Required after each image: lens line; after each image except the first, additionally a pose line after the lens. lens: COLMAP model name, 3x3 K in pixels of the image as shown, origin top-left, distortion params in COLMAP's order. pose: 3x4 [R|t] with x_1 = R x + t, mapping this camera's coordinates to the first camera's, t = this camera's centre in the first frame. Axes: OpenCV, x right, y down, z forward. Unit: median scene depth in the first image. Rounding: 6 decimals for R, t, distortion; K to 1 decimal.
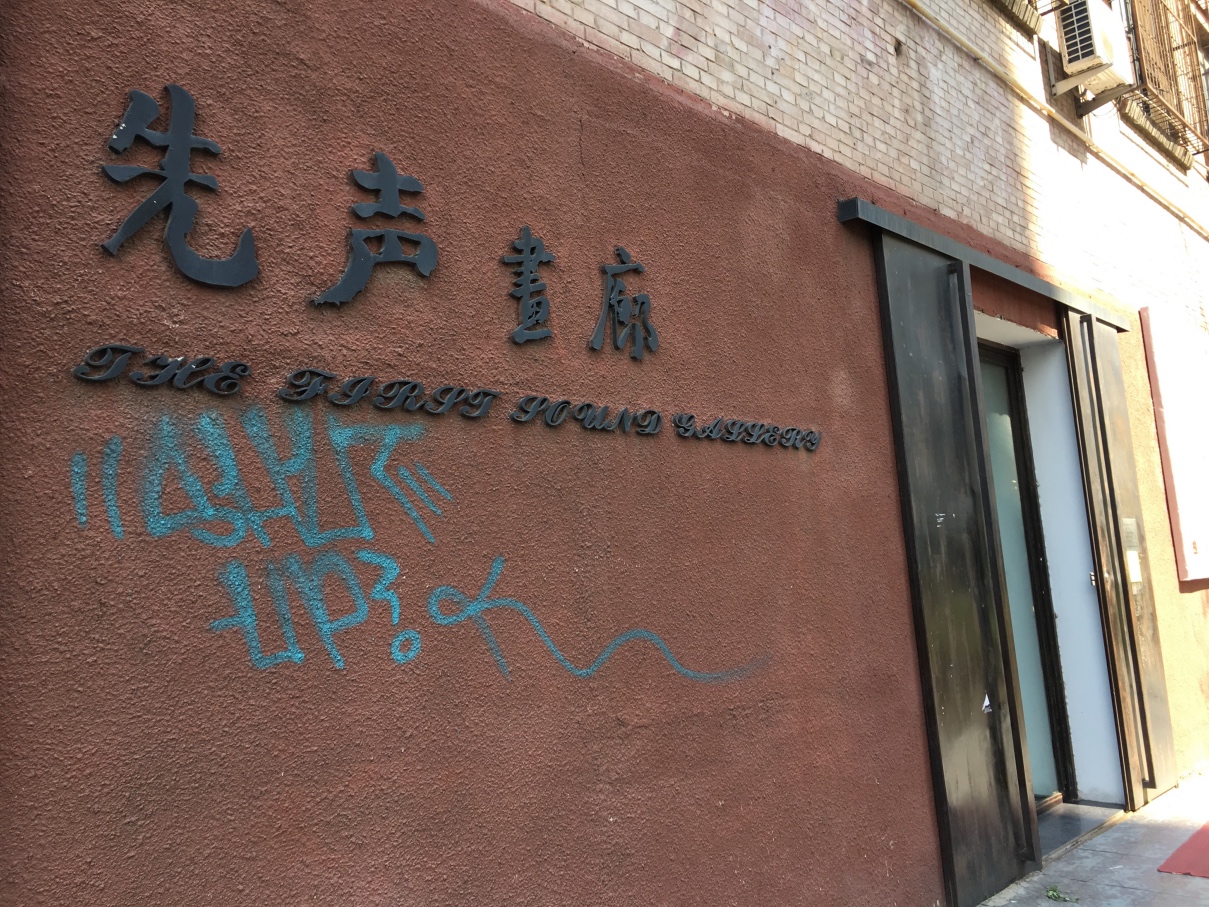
lens RADIAL K [[1036.8, 0, 574.2], [0, 1036.8, 475.2], [0, 0, 1]] dist [0.070195, -0.076568]
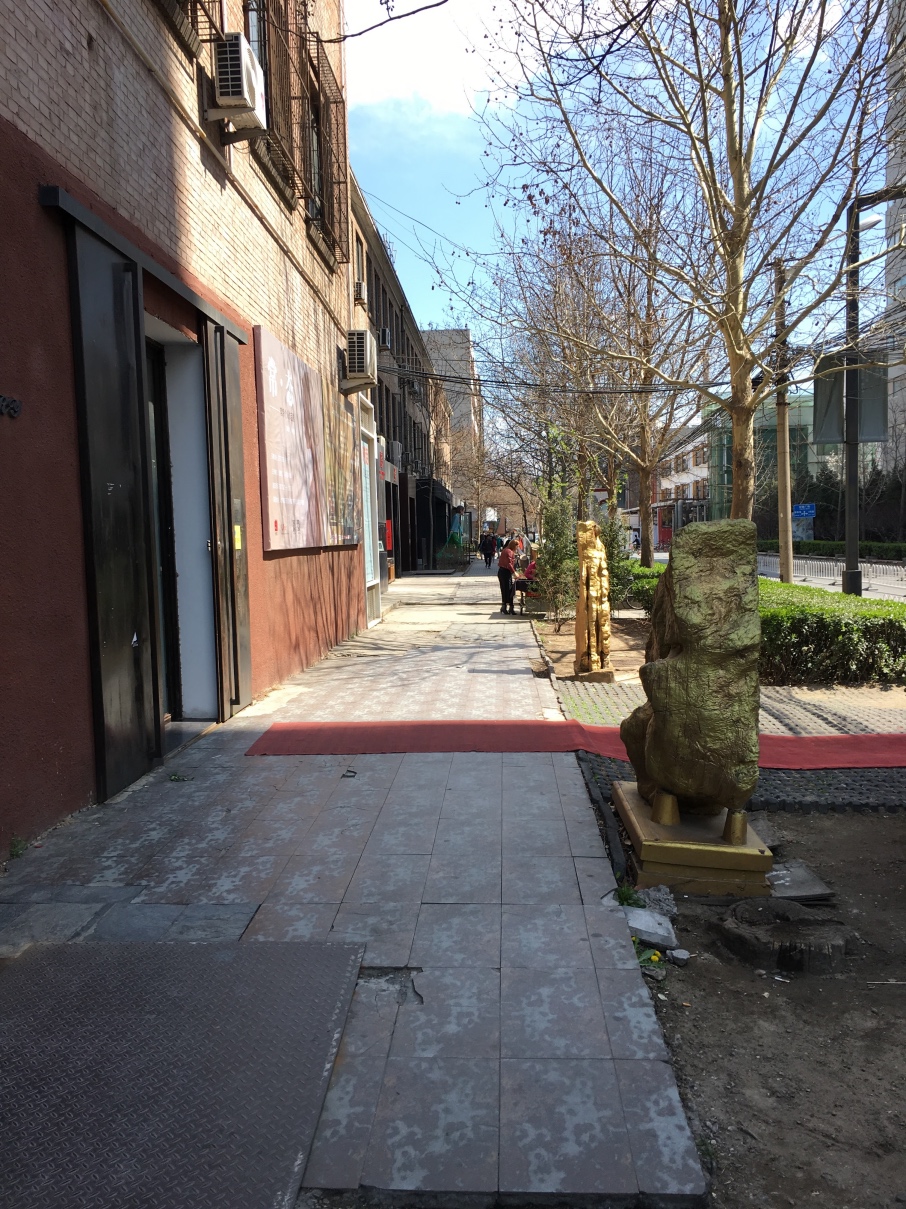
lens RADIAL K [[1036.8, 0, 452.9], [0, 1036.8, 604.4], [0, 0, 1]] dist [0.070195, -0.076568]
pose [[0.748492, 0.011434, 0.663046, -0.110886], [-0.113867, 0.987218, 0.111516, -0.002943], [-0.653295, -0.158968, 0.740226, -0.117991]]
